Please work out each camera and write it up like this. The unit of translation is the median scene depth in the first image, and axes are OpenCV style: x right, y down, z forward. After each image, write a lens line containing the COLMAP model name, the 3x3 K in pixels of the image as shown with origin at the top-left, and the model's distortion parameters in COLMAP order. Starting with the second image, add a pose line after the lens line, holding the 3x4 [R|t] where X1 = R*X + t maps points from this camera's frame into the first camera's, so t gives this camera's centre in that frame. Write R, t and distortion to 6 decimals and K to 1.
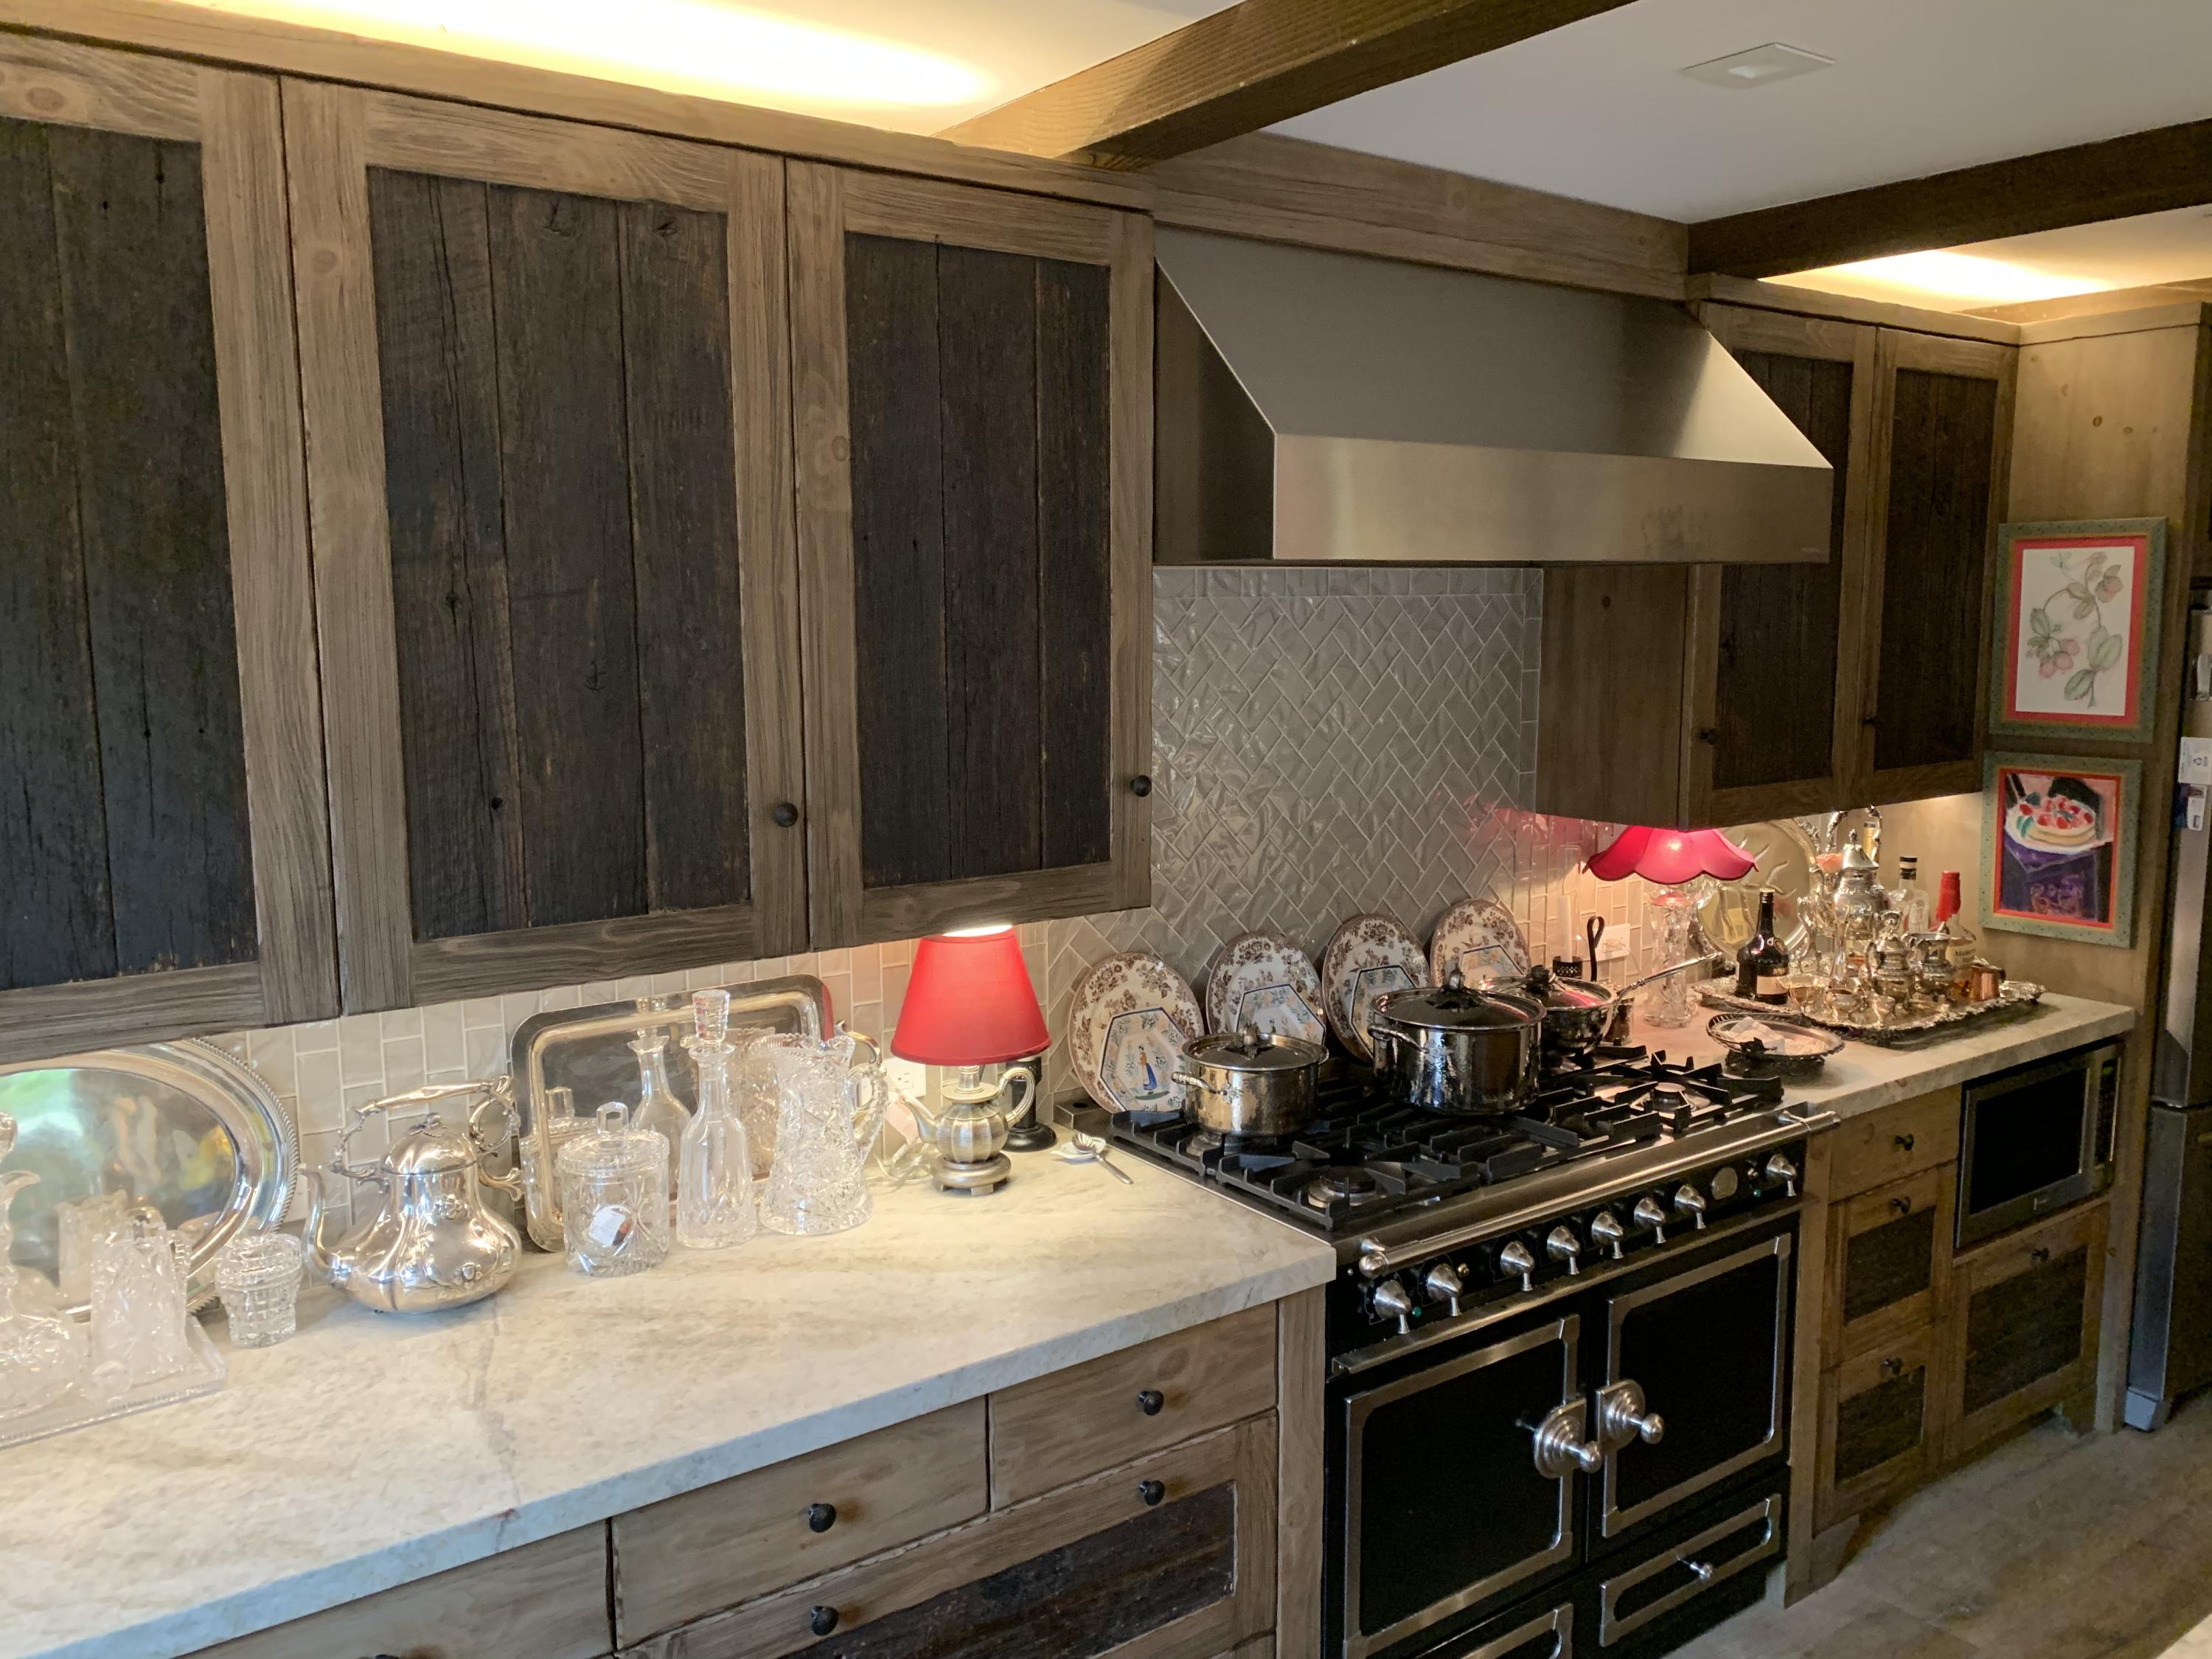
lens RADIAL K [[1681.7, 0, 1106.0], [0, 1681.7, 829.5], [0, 0, 1]] dist [0.054662, -0.071356]
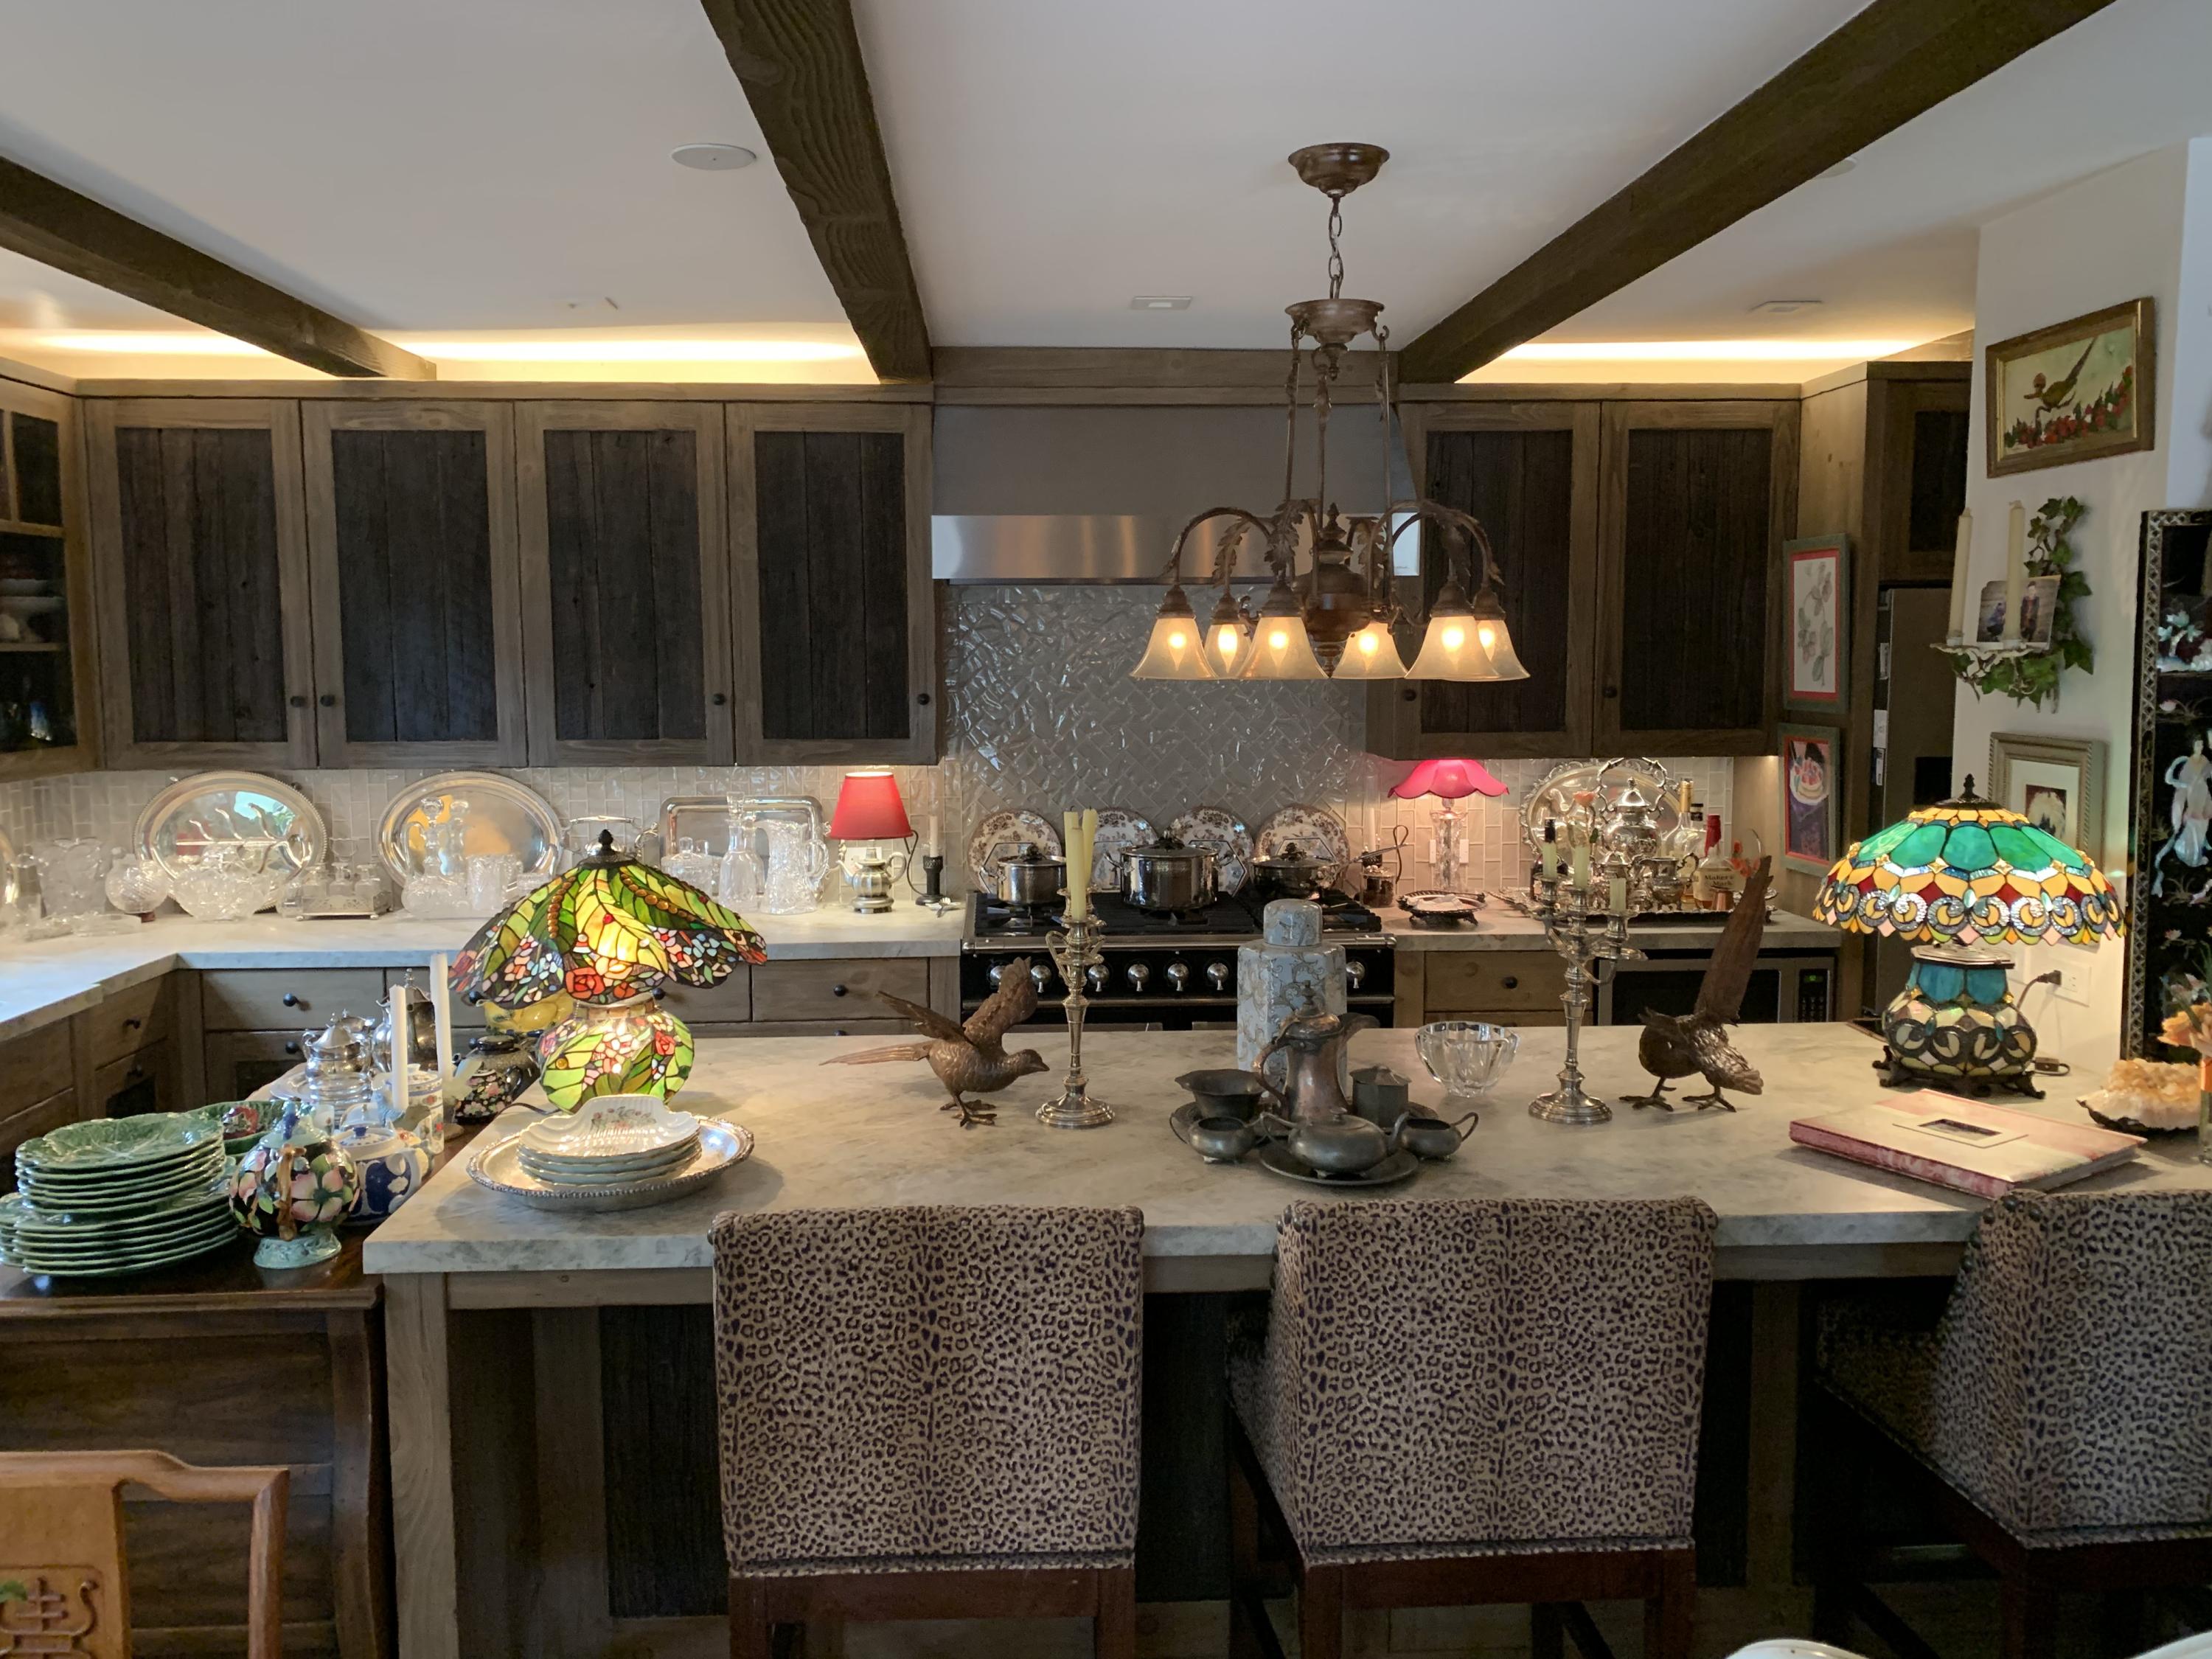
lens RADIAL K [[1681.7, 0, 1106.0], [0, 1681.7, 829.5], [0, 0, 1]] dist [0.054662, -0.071356]
pose [[0.841712, 0.060978, -0.536472, 1.177931], [-0.072535, 0.997366, -0.000441, 0.103483], [0.535032, 0.039284, 0.843918, -0.472589]]
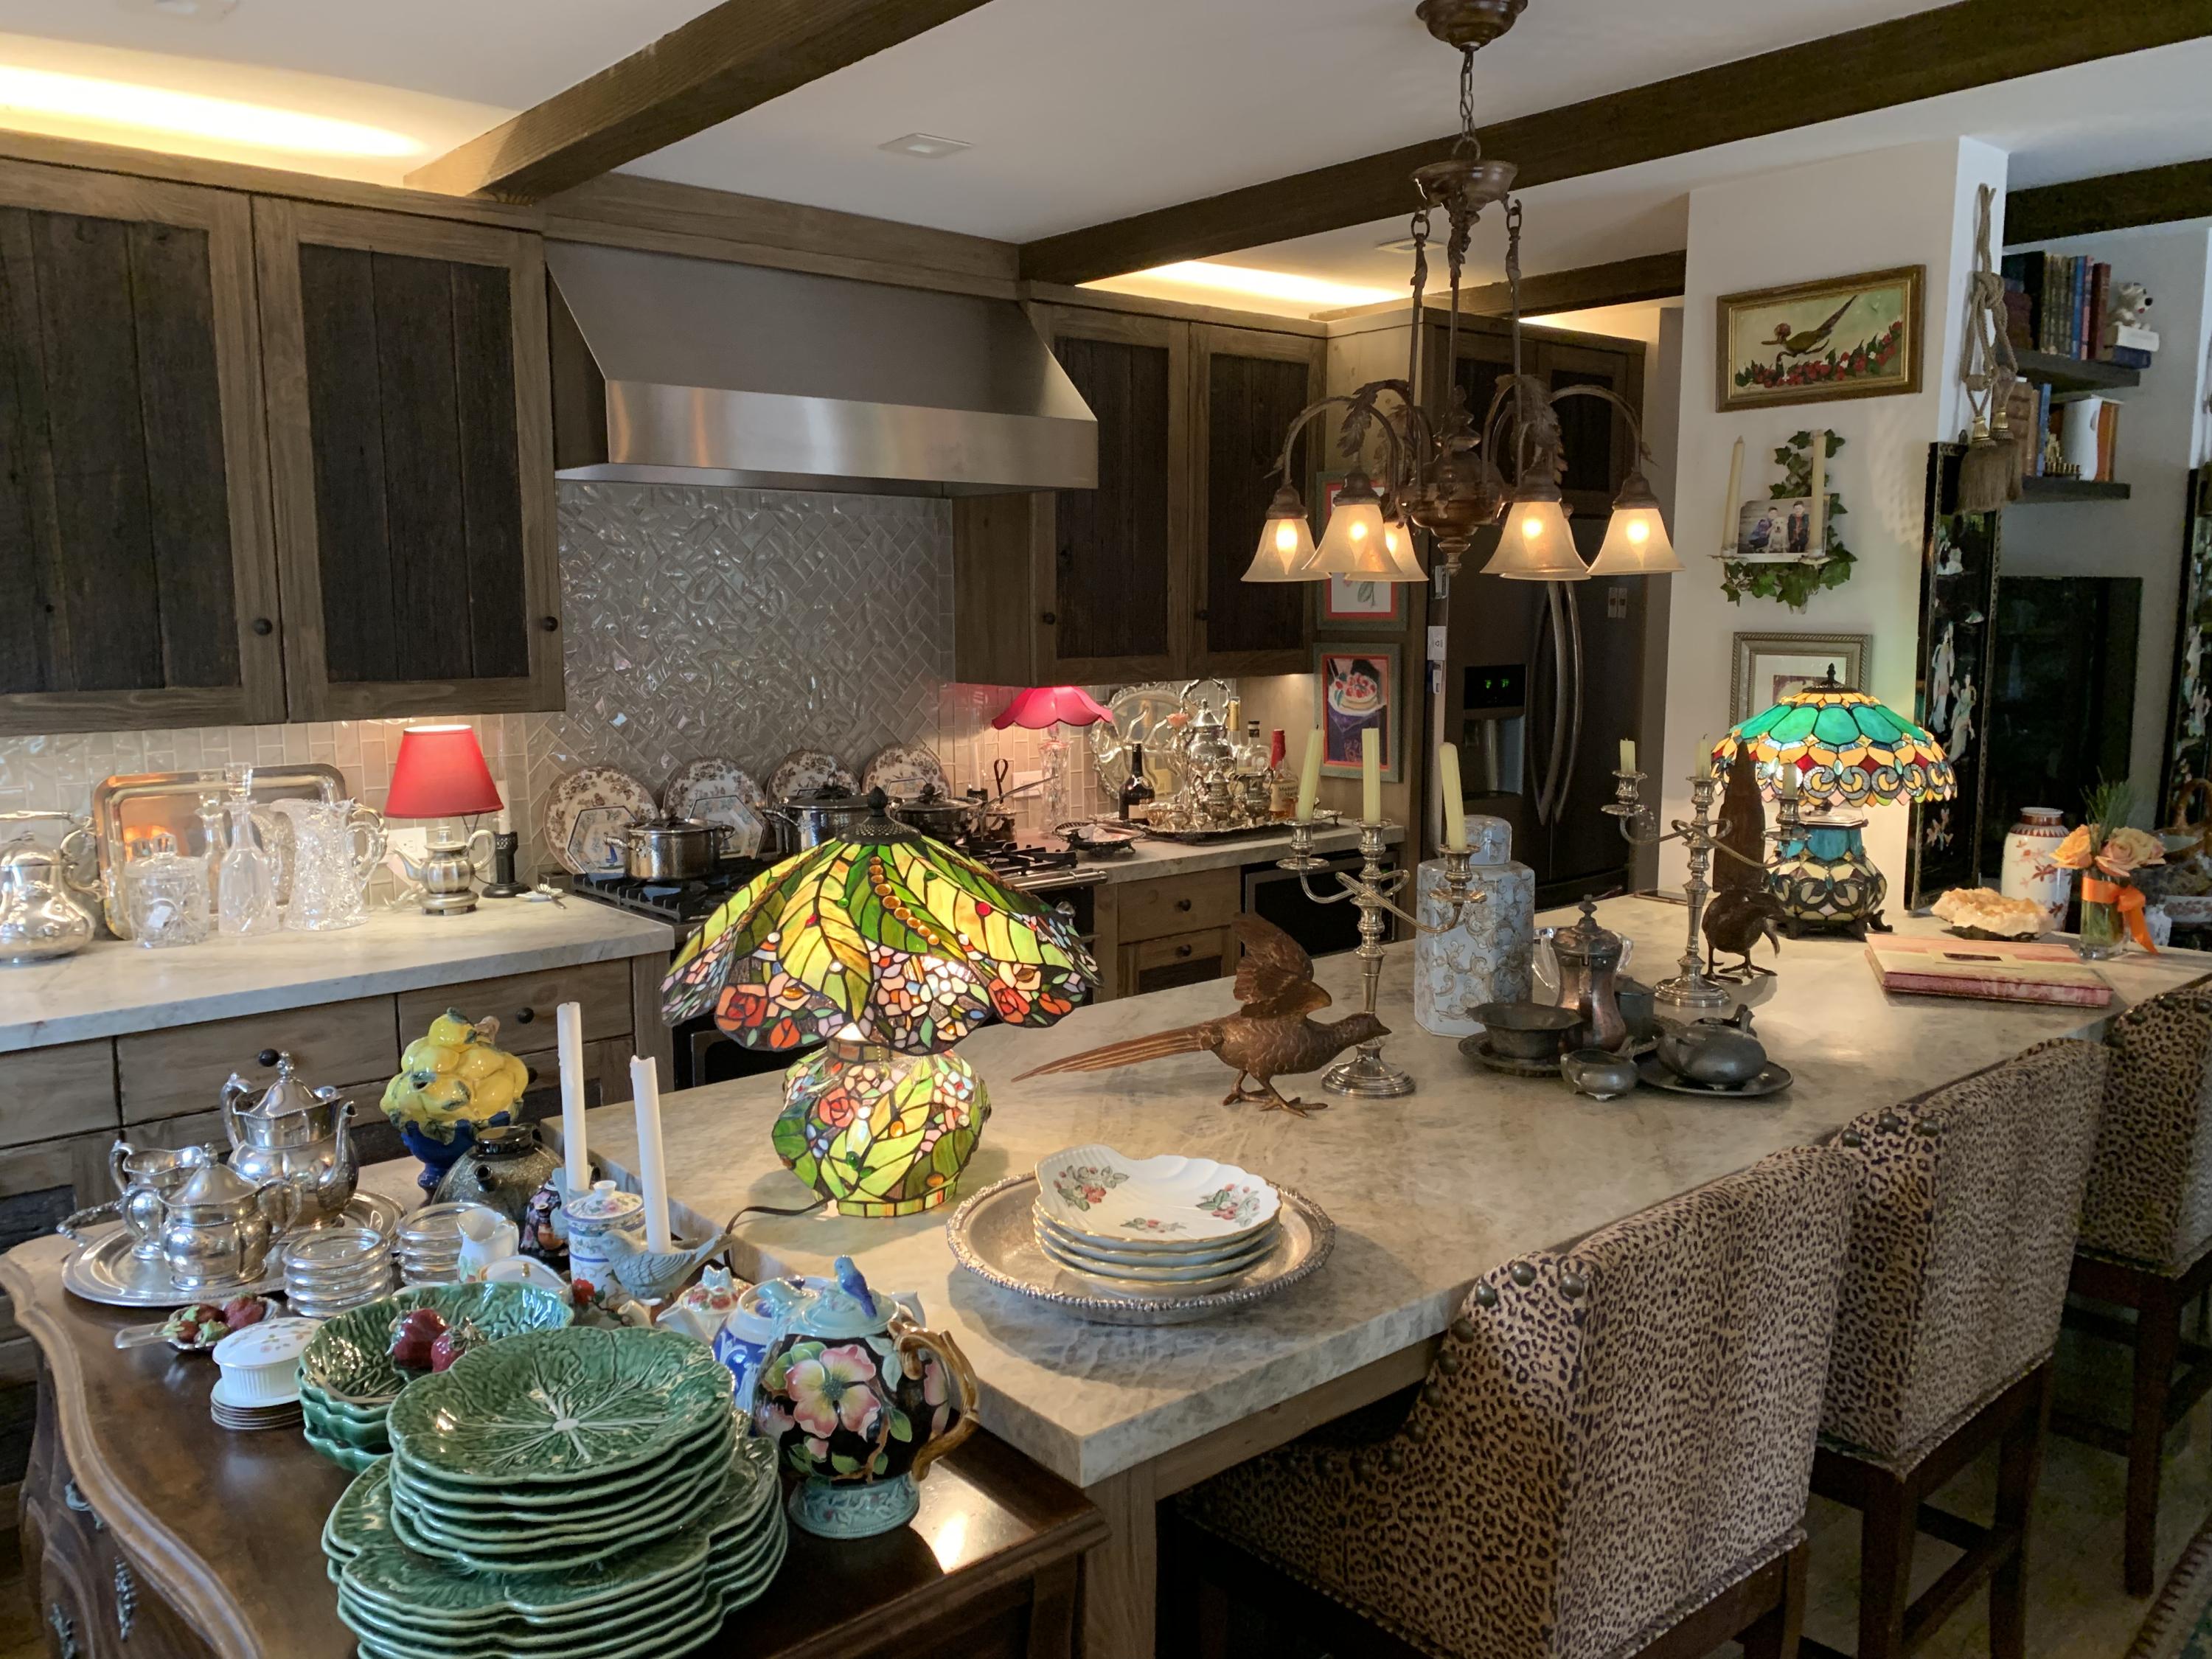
lens RADIAL K [[1682.2, 0, 1082.0], [0, 1682.2, 832.5], [0, 0, 1]] dist [0.011365, -0.003124]
pose [[0.997070, -0.008850, 0.075983, 0.354357], [0.008486, 0.999951, 0.005110, 0.145006], [-0.076024, -0.004451, 0.997096, -0.471258]]
